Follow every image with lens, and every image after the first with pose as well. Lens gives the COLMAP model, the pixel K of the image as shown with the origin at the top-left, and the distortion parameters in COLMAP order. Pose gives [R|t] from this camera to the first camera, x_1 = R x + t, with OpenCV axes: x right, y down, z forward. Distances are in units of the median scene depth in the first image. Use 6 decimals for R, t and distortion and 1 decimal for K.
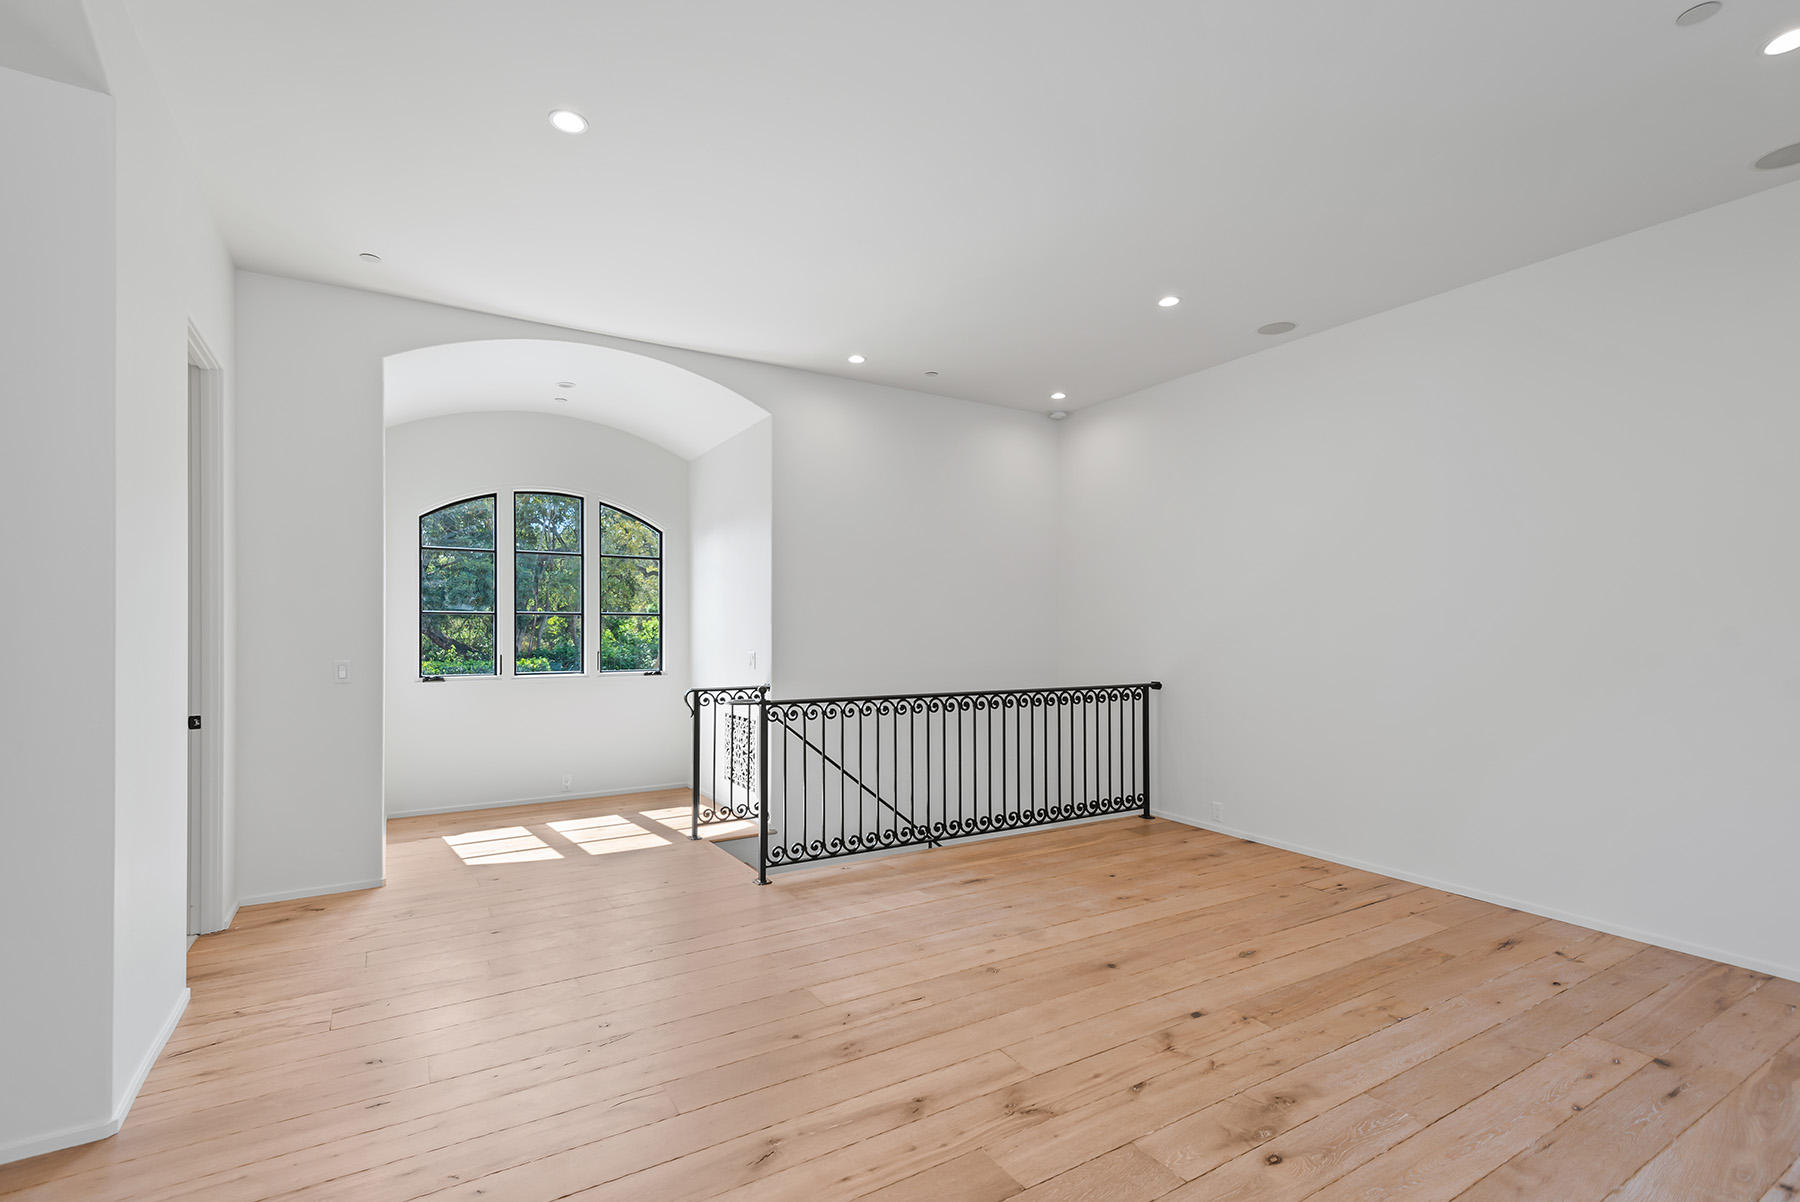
lens RADIAL K [[823.7, 0, 904.2], [0, 823.7, 616.6], [0, 0, 1]] dist [0.047692, -0.014809]
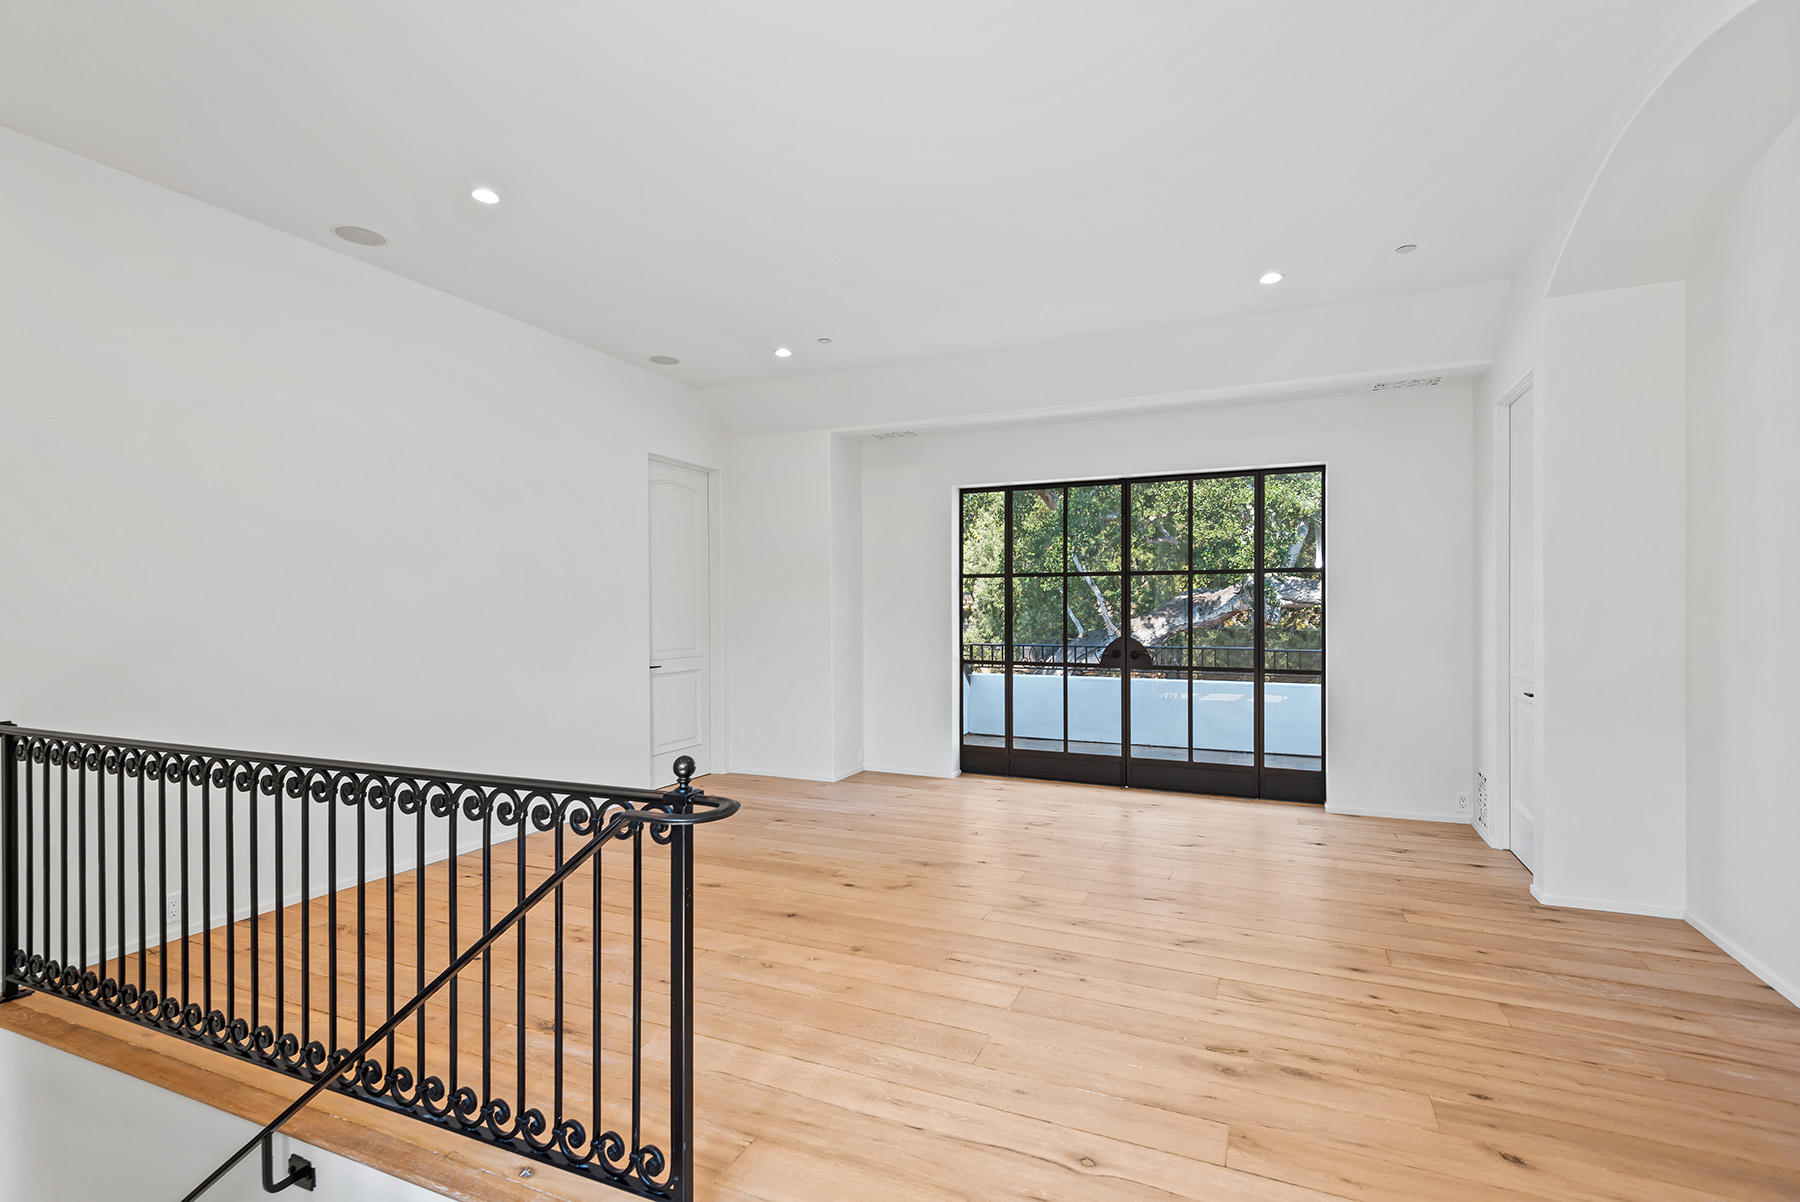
lens RADIAL K [[823.7, 0, 904.2], [0, 823.7, 616.6], [0, 0, 1]] dist [0.047692, -0.014809]
pose [[-0.562765, -0.005120, 0.826601, -0.876758], [-0.009330, 0.999956, -0.000158, 0.023864], [-0.826564, -0.007801, -0.562788, 1.759647]]
